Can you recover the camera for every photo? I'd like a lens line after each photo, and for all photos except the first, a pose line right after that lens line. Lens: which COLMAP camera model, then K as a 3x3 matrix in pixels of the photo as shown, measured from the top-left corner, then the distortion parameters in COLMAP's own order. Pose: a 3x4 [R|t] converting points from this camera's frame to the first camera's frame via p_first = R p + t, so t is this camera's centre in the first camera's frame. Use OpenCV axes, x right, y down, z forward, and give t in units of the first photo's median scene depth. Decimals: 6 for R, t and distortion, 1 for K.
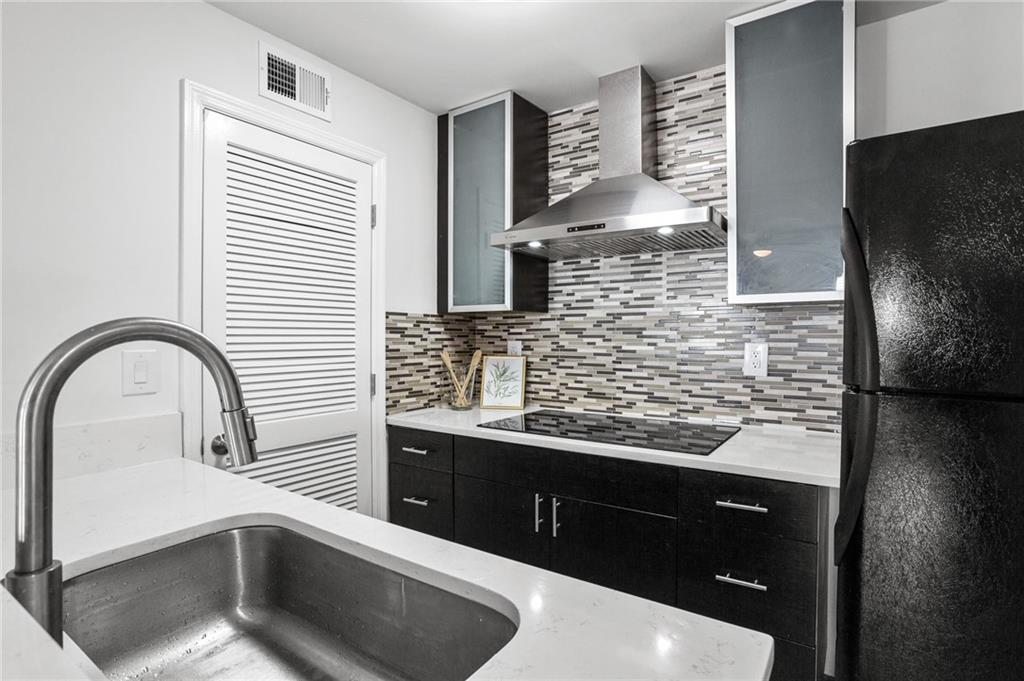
lens RADIAL K [[519.3, 0, 510.7], [0, 519.3, 338.4], [0, 0, 1]] dist [-0.002553, -0.000092]
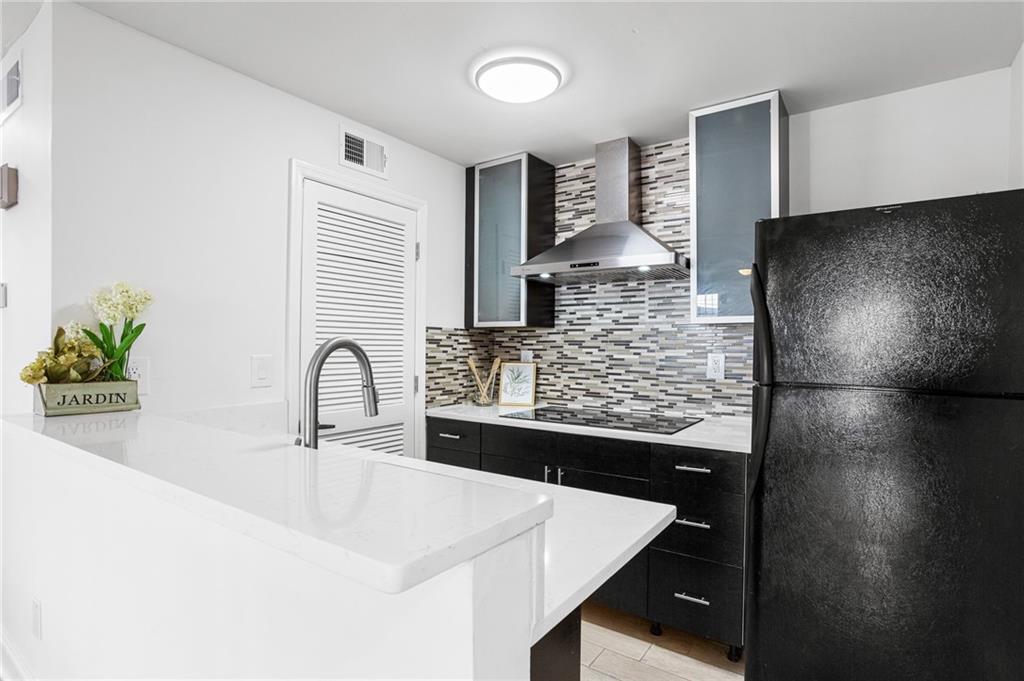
lens RADIAL K [[519.3, 0, 512.6], [0, 519.3, 343.4], [0, 0, 1]] dist [-0.002553, -0.000092]
pose [[0.999974, 0.006498, -0.002992, -0.026485], [-0.006529, 0.999926, -0.010296, 0.001002], [0.002924, 0.010315, 0.999943, -0.263111]]
